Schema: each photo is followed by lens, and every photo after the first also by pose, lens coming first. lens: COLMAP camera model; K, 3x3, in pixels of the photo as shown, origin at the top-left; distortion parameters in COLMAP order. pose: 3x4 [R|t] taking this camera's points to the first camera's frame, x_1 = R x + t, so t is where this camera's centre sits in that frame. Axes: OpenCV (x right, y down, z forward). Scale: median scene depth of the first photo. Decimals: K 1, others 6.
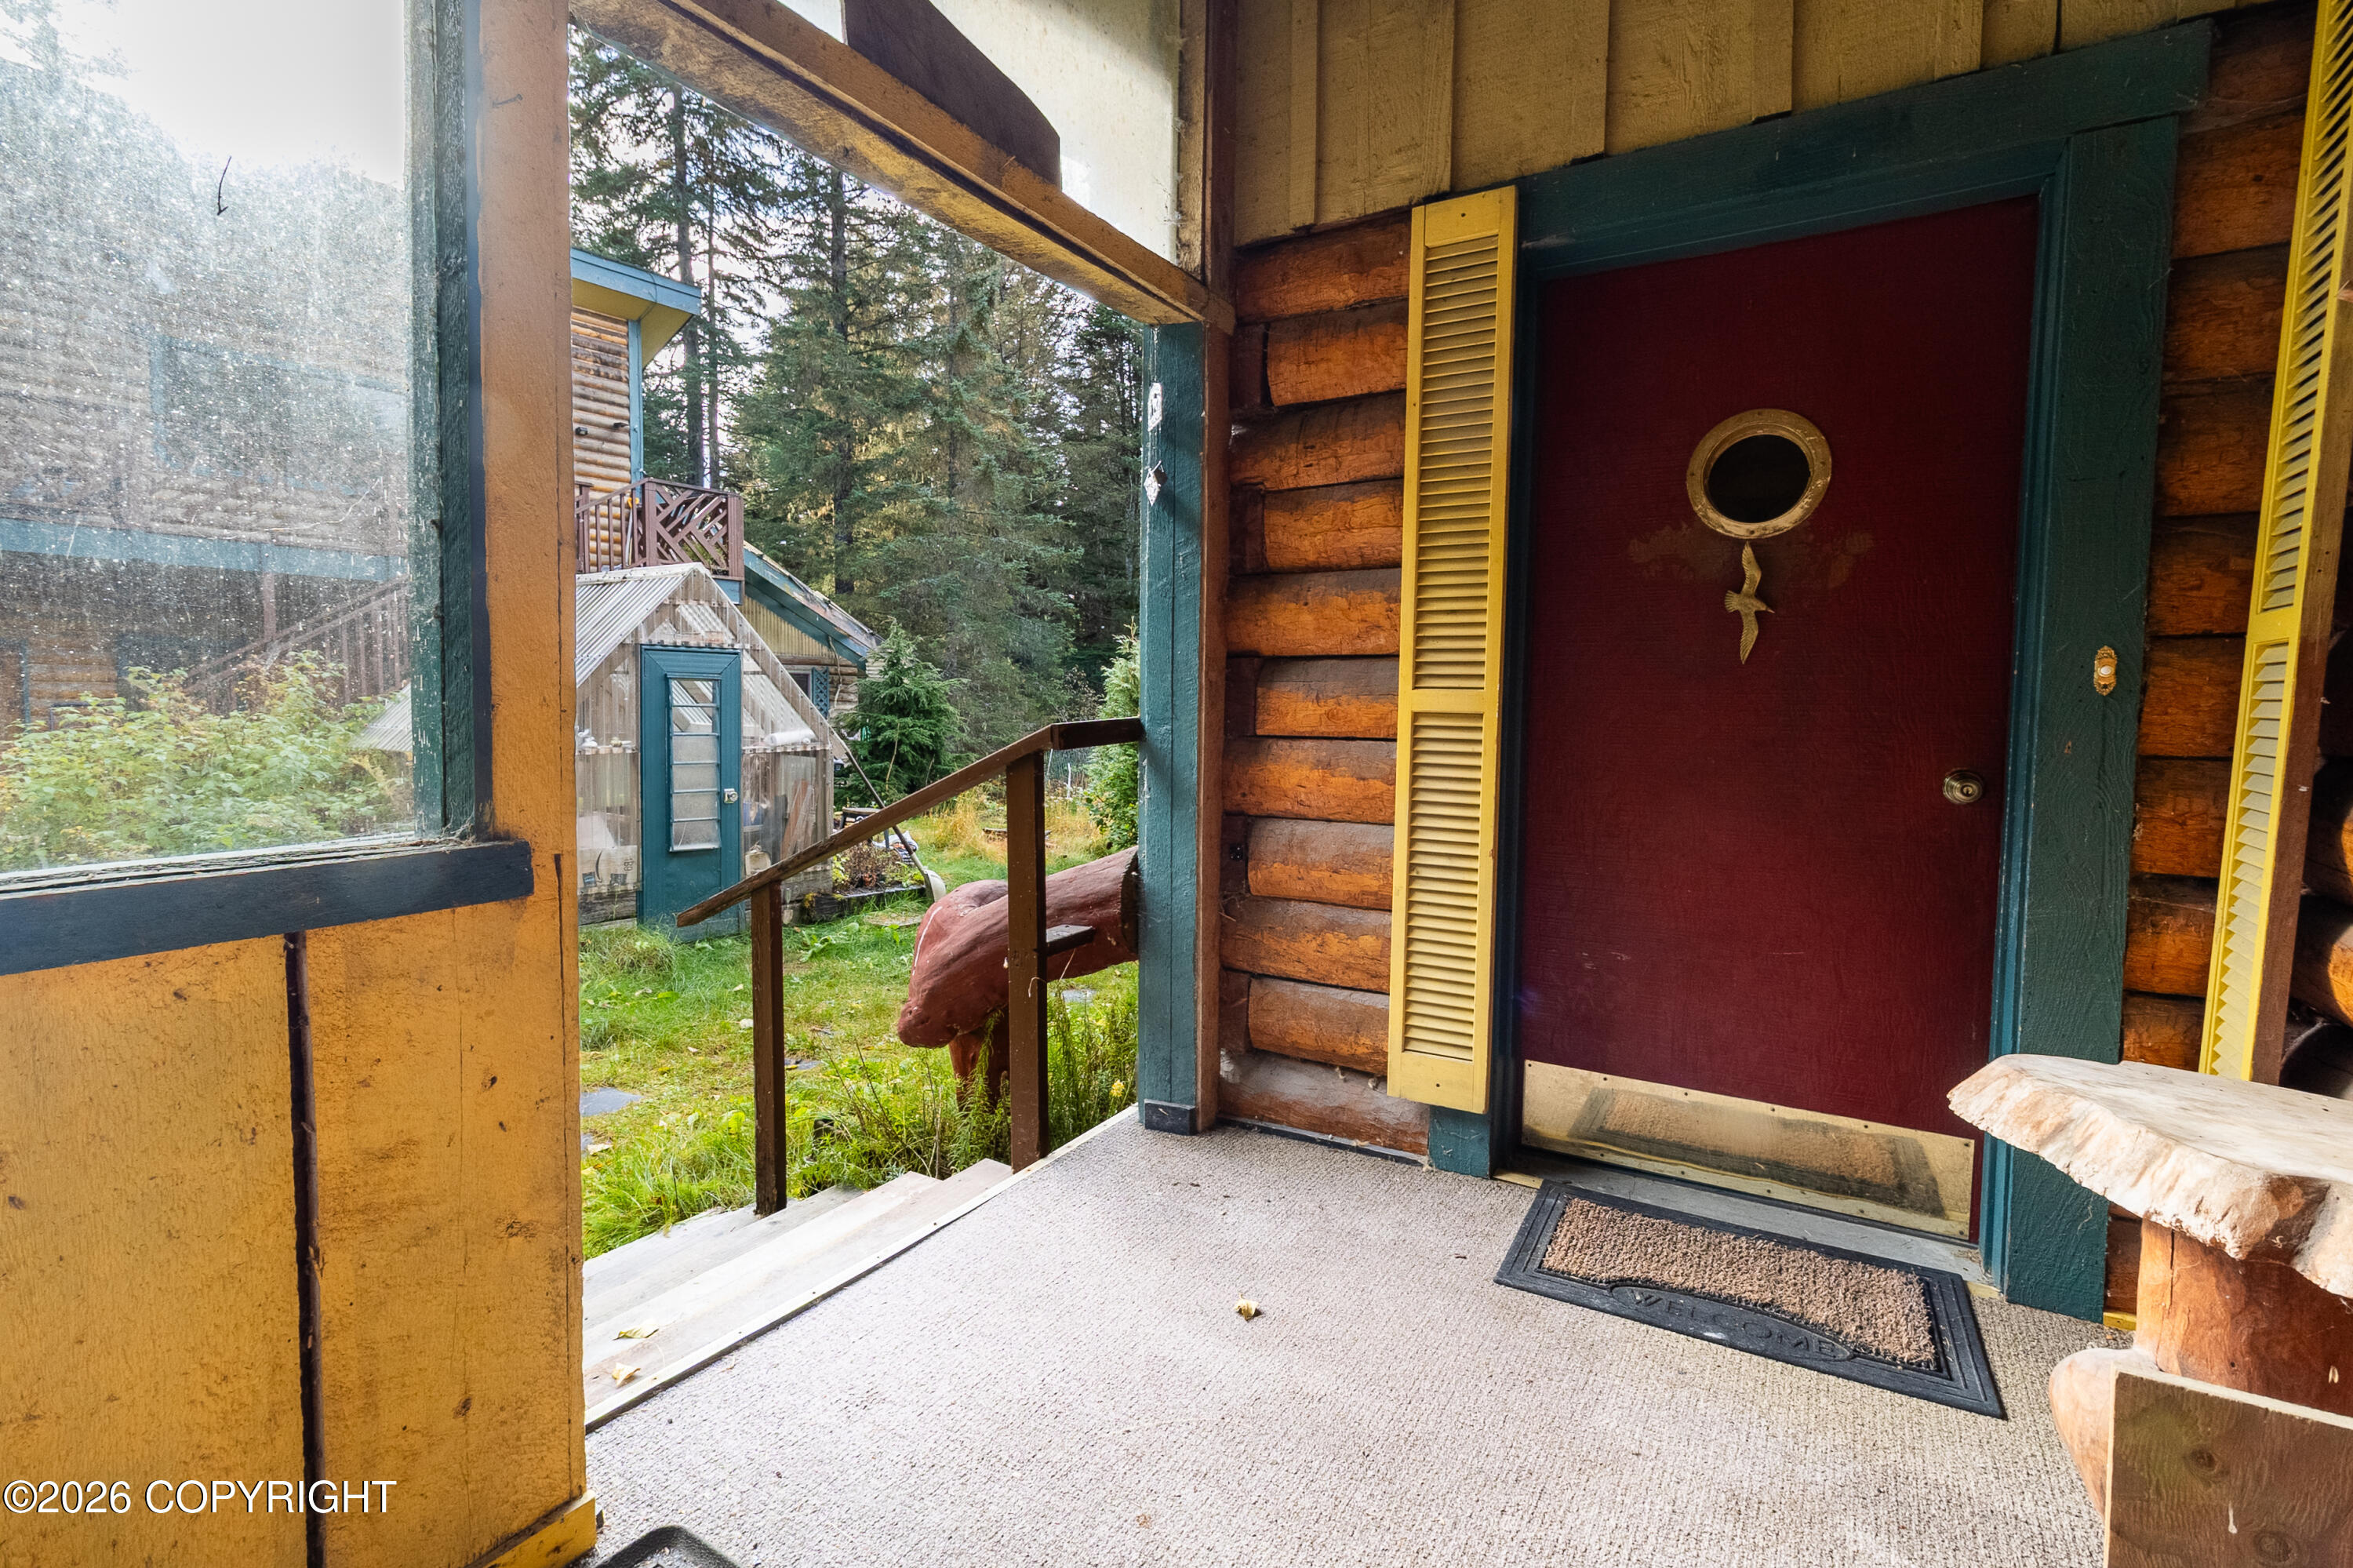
lens RADIAL K [[1089.8, 0, 1167.6], [0, 1089.8, 751.7], [0, 0, 1]] dist [0.000024, 0.000645]
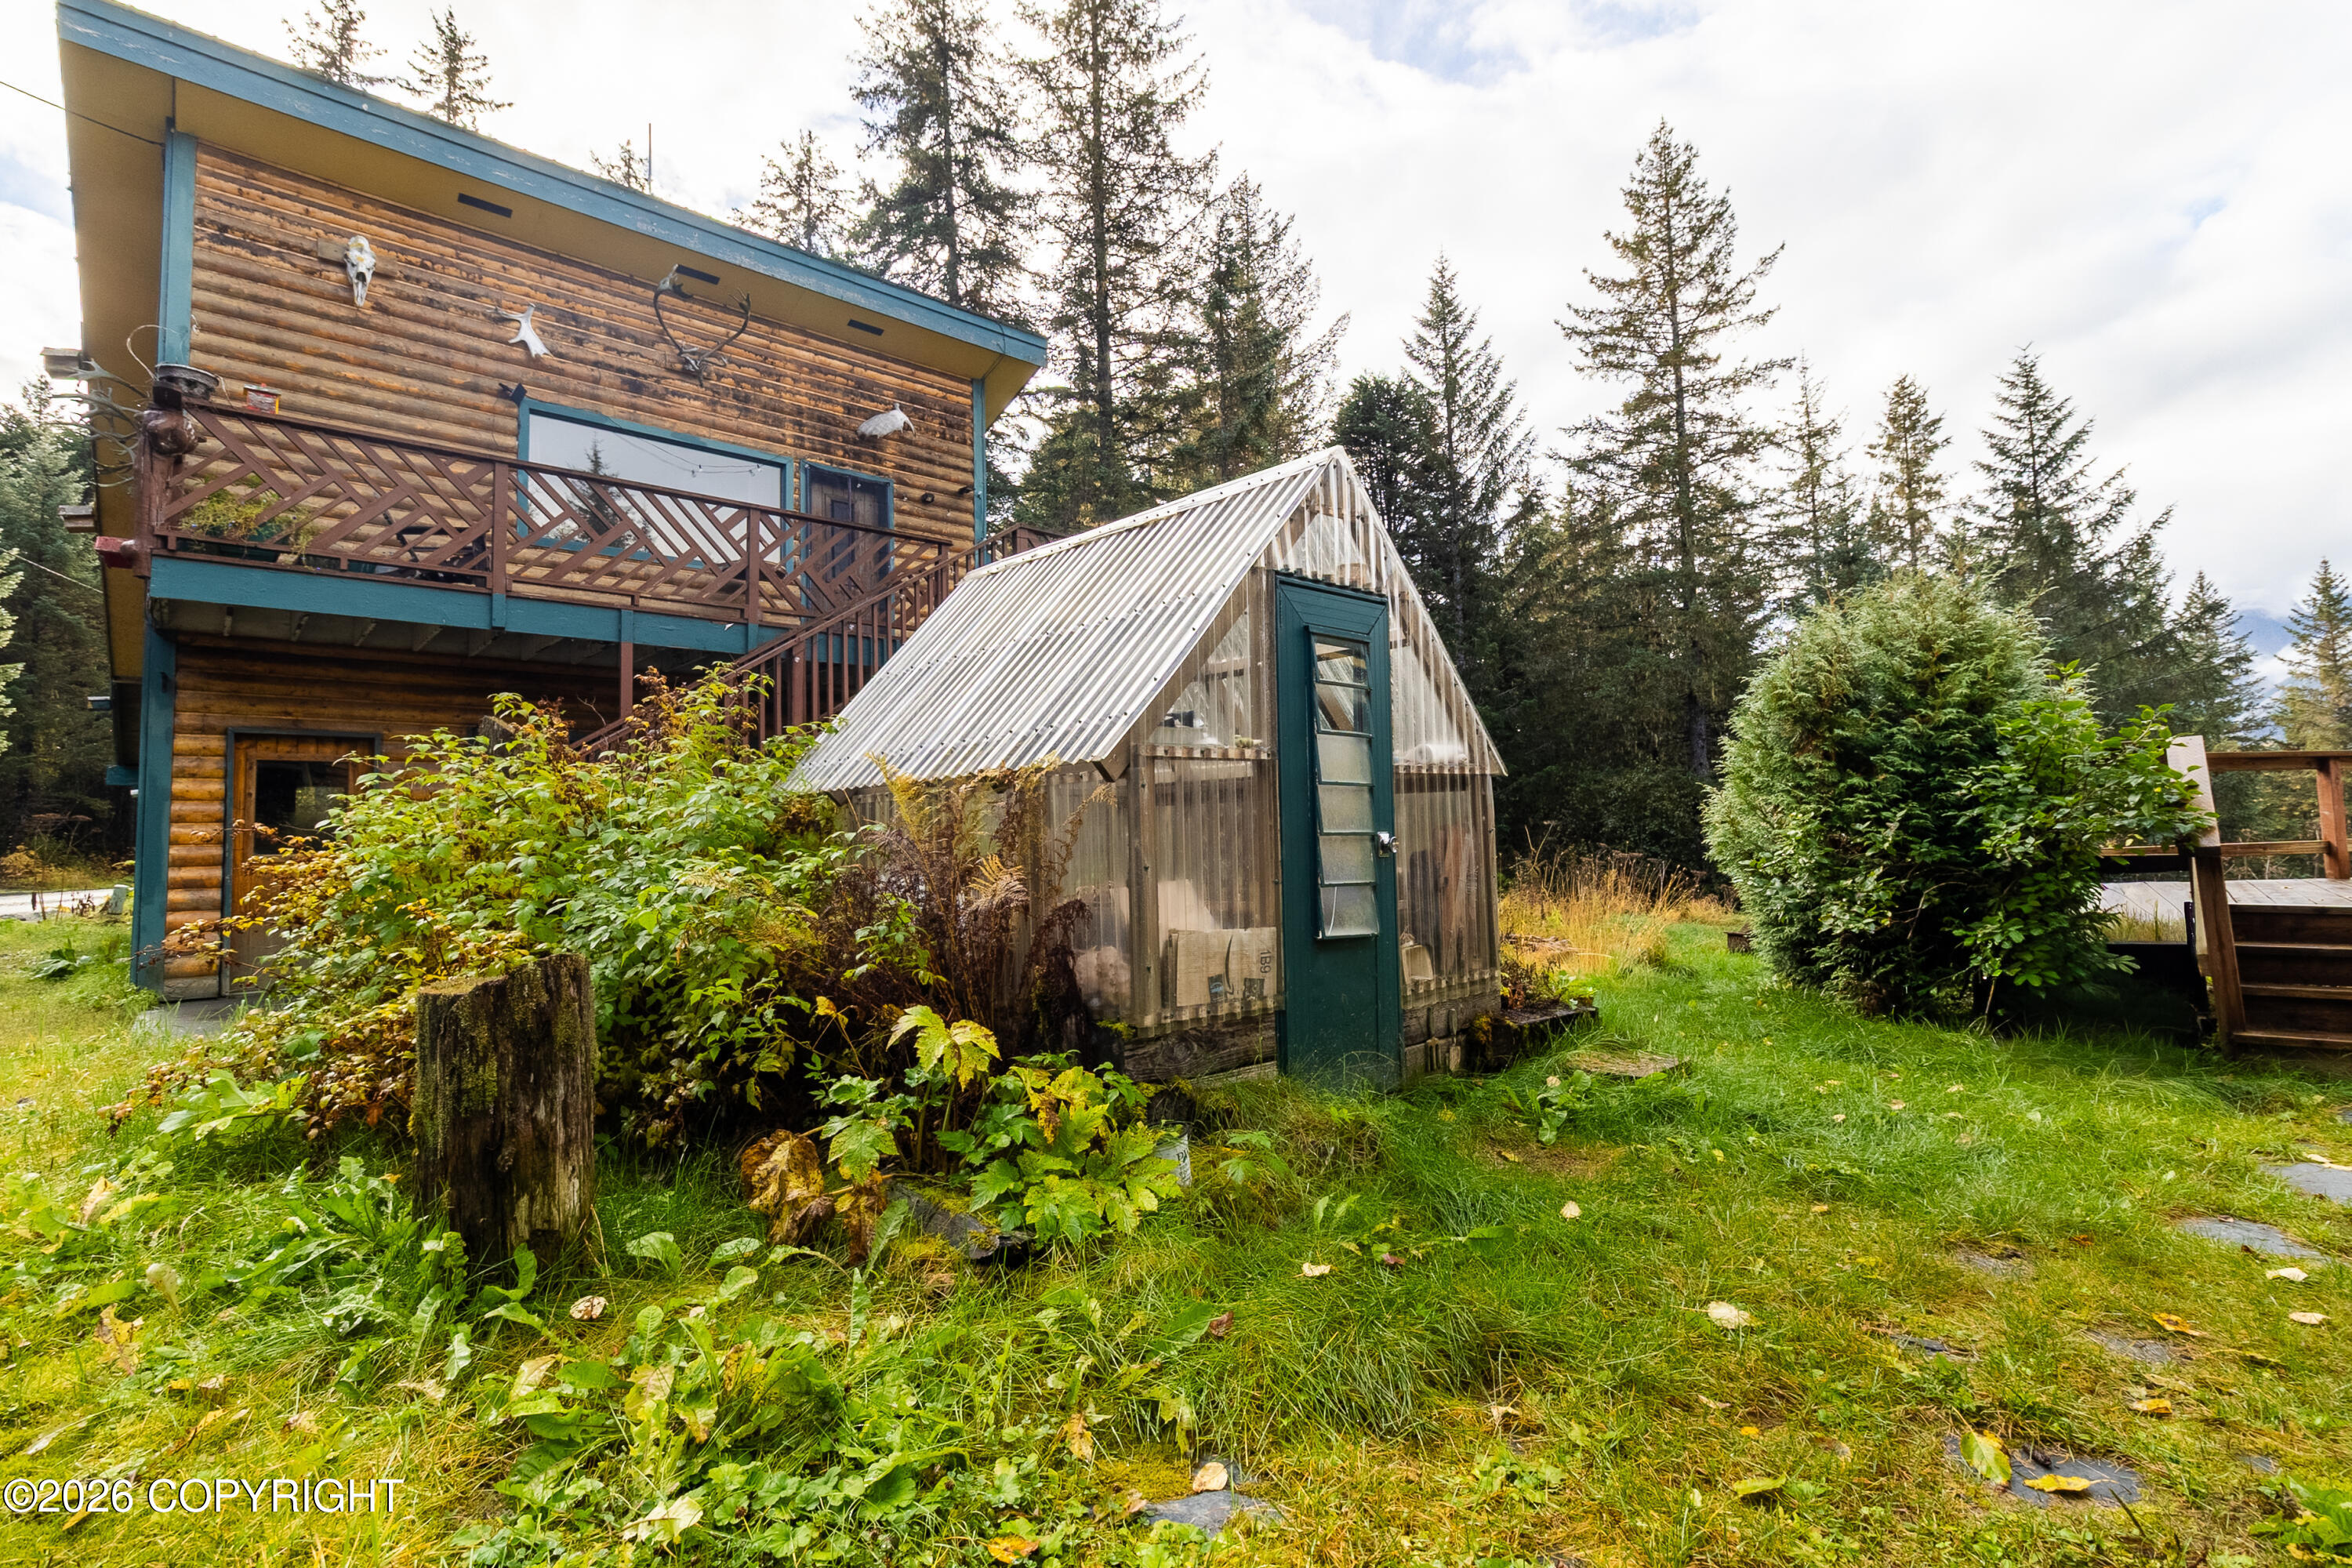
lens RADIAL K [[1089.3, 0, 1167.1], [0, 1089.3, 751.7], [0, 0, 1]] dist [0.000024, 0.000645]
pose [[0.981511, -0.050023, -0.184752, -0.388666], [0.027054, 0.991812, -0.124811, 0.058346], [0.189483, 0.117505, 0.974828, 0.390657]]
